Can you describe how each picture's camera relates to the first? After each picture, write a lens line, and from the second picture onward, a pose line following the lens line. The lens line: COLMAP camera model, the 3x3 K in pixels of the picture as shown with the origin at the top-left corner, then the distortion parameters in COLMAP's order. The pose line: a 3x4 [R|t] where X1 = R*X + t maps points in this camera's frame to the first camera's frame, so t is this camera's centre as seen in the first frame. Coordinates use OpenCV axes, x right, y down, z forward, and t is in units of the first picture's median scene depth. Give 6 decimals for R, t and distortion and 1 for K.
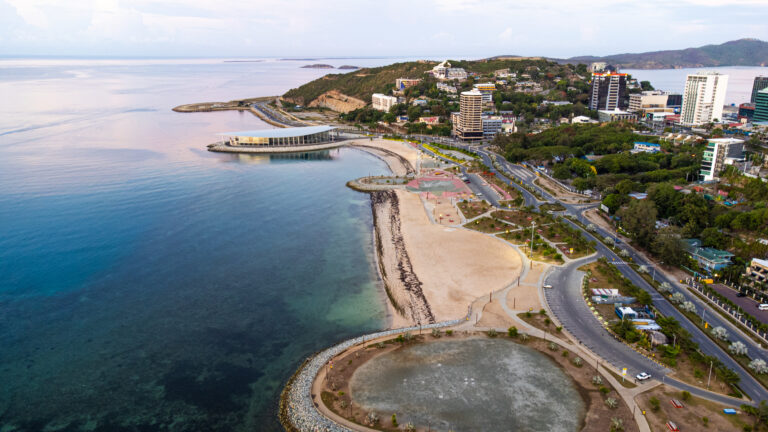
lens RADIAL K [[539.6, 0, 389.4], [0, 539.6, 215.8], [0, 0, 1]] dist [0.034949, -0.004701]
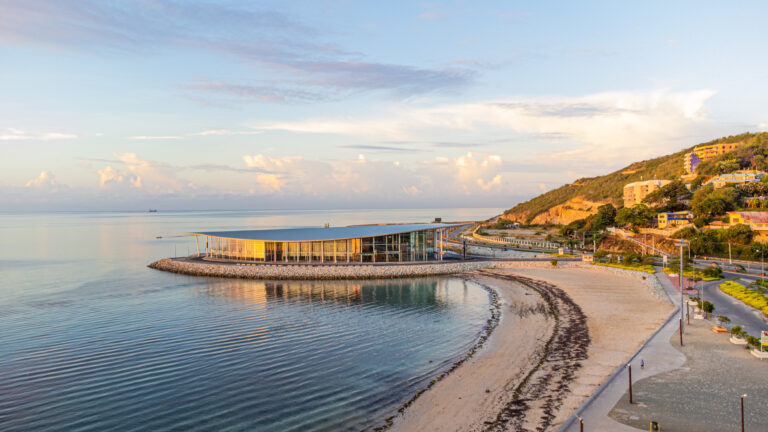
lens RADIAL K [[539.6, 0, 383.8], [0, 539.6, 212.4], [0, 0, 1]] dist [0.034949, -0.004701]
pose [[0.842087, 0.005261, -0.539315, 0.044531], [-0.153859, 0.960744, -0.230863, -0.053423], [0.516930, 0.277385, 0.809840, 0.465951]]
